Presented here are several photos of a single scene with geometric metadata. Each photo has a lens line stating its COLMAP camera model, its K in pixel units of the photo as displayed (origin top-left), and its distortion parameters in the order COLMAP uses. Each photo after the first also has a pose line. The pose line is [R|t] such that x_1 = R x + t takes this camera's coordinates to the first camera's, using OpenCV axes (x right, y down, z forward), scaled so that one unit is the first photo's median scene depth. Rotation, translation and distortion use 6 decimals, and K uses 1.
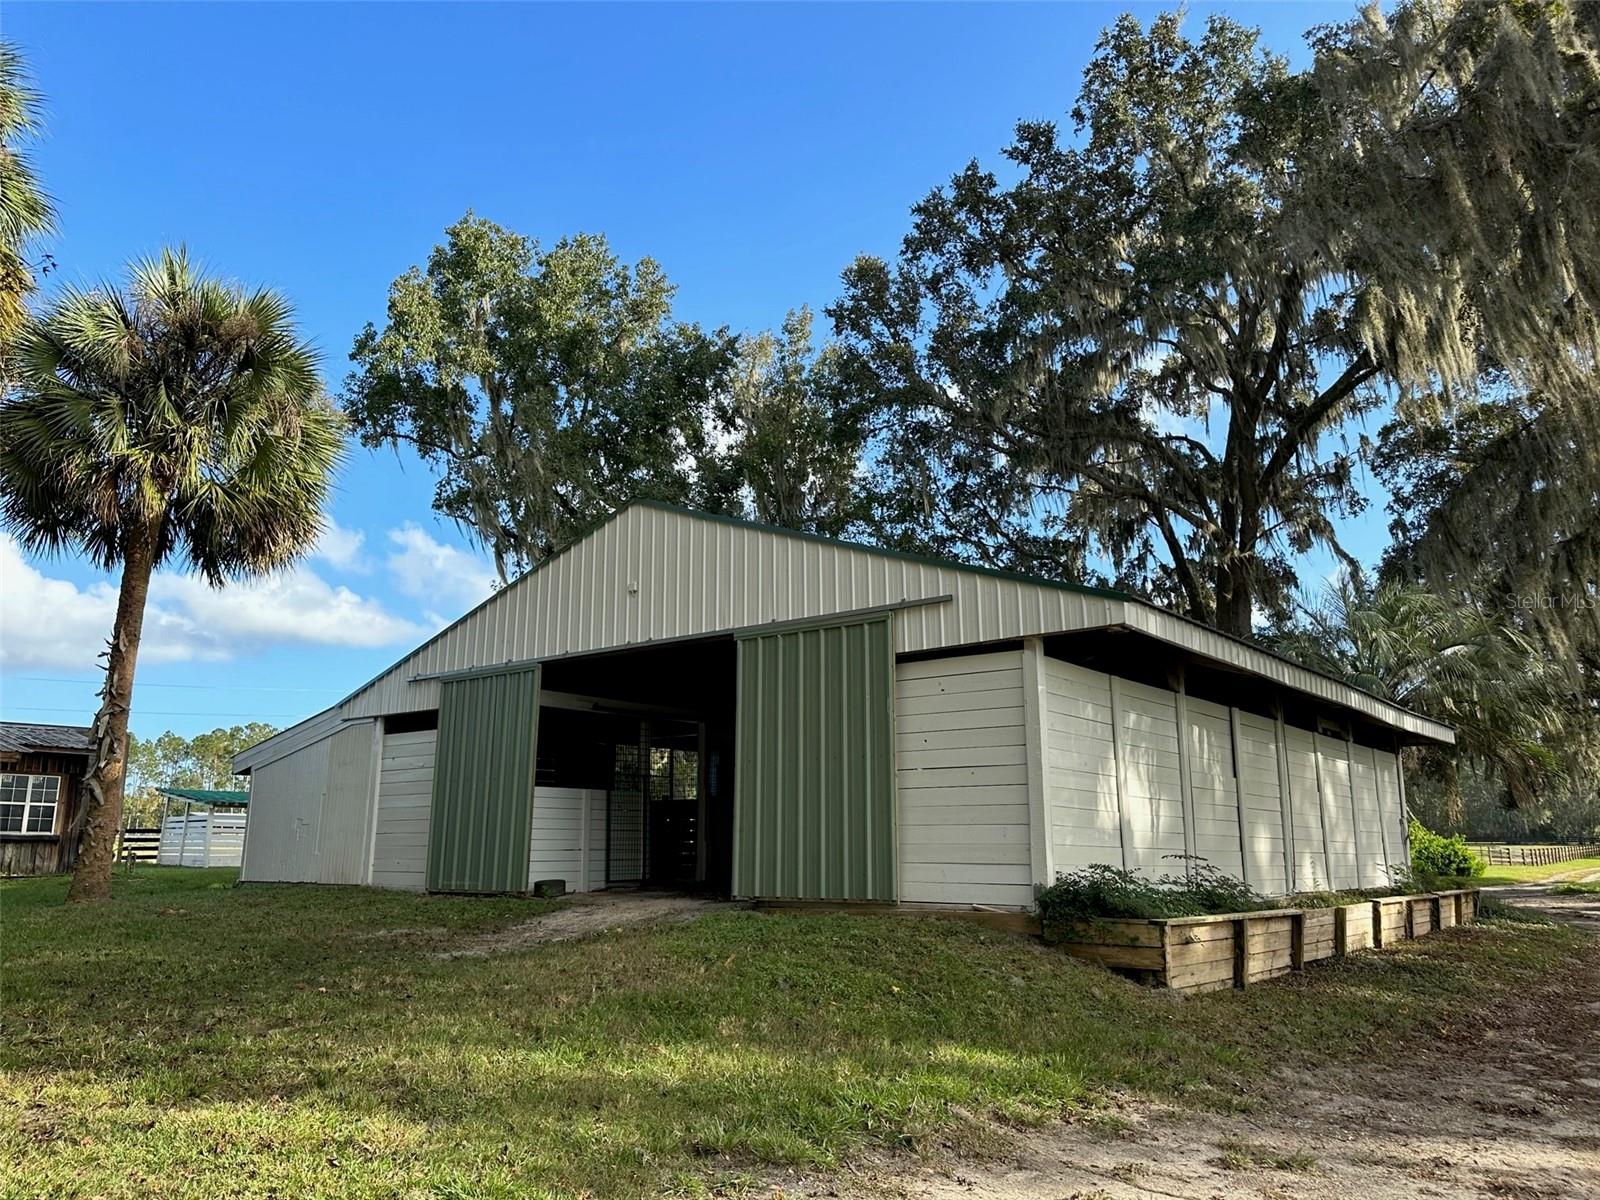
lens RADIAL K [[1182.9, 0, 800.0], [0, 1182.9, 600.0], [0, 0, 1]] dist [0.099748, -0.000107]
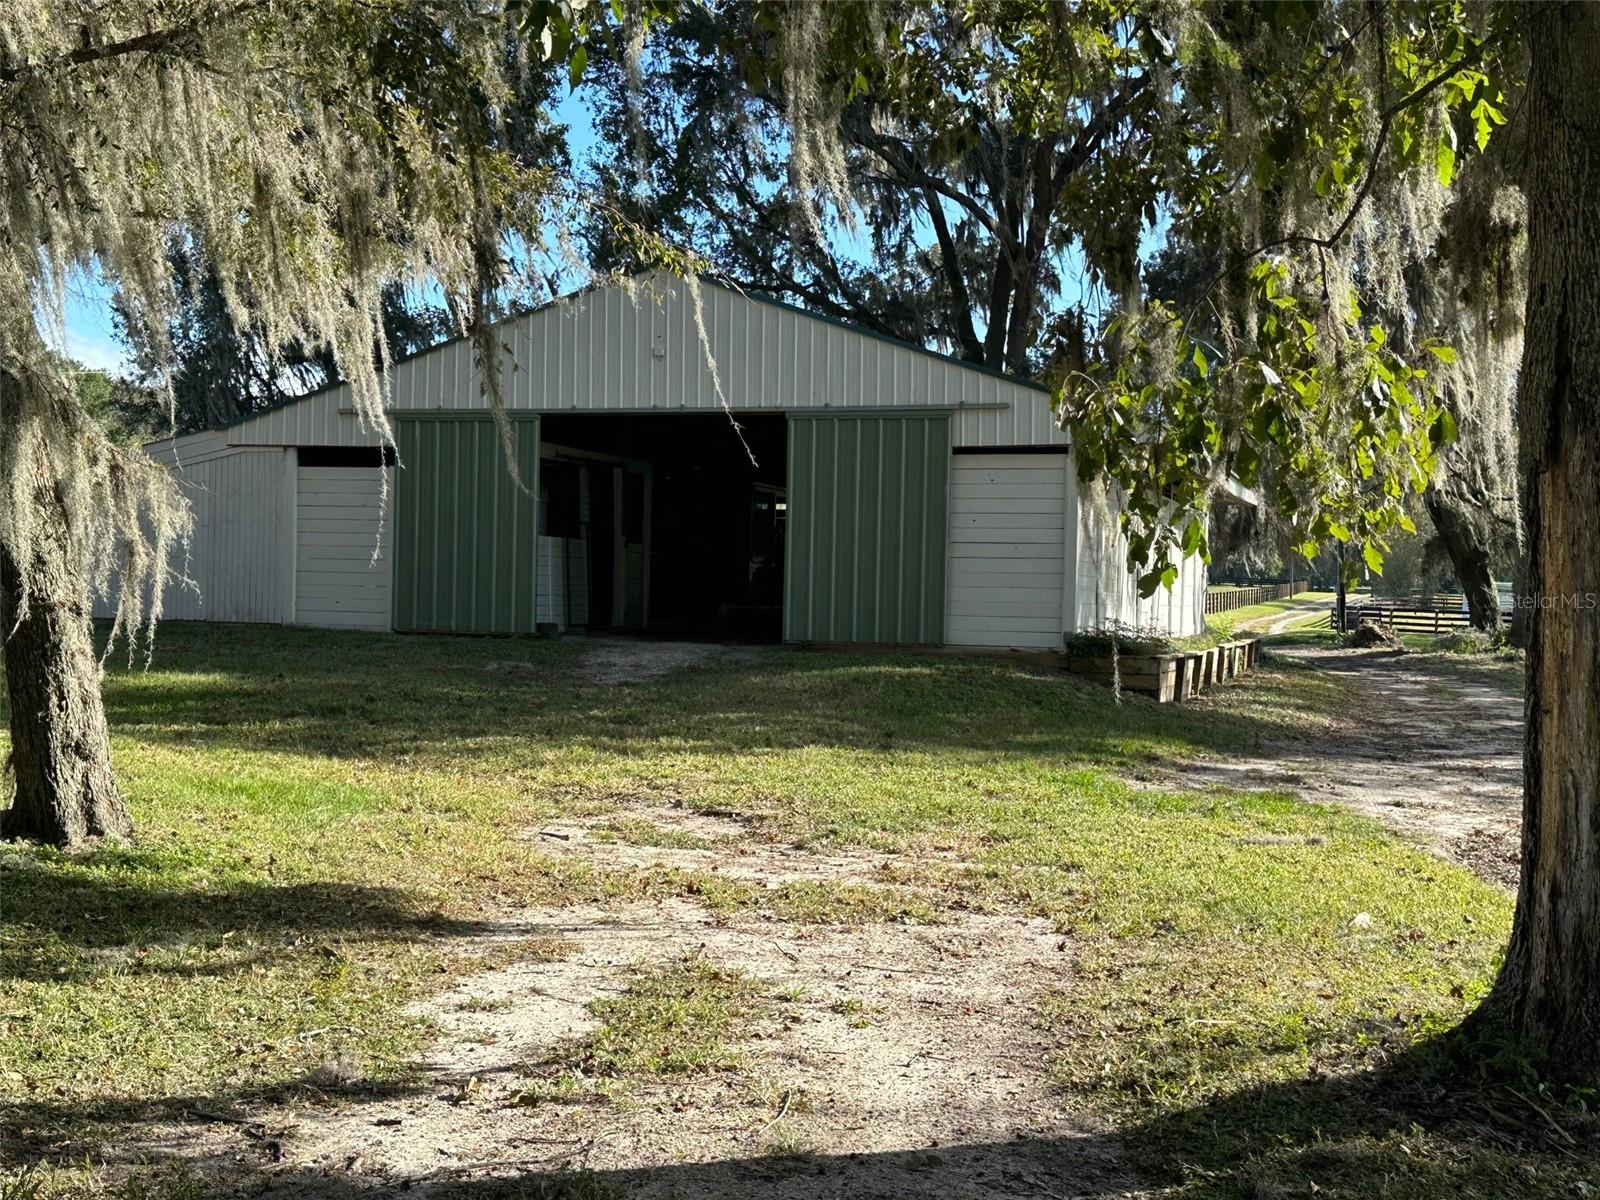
lens RADIAL K [[1890.3, 0, 800.0], [0, 1890.3, 600.0], [0, 0, 1]] dist [0.339771, 0.000185]
pose [[0.939307, 0.016284, 0.342690, -0.682237], [-0.089447, 0.975950, 0.198797, -0.162658], [-0.331211, -0.217384, 0.918174, -0.712896]]
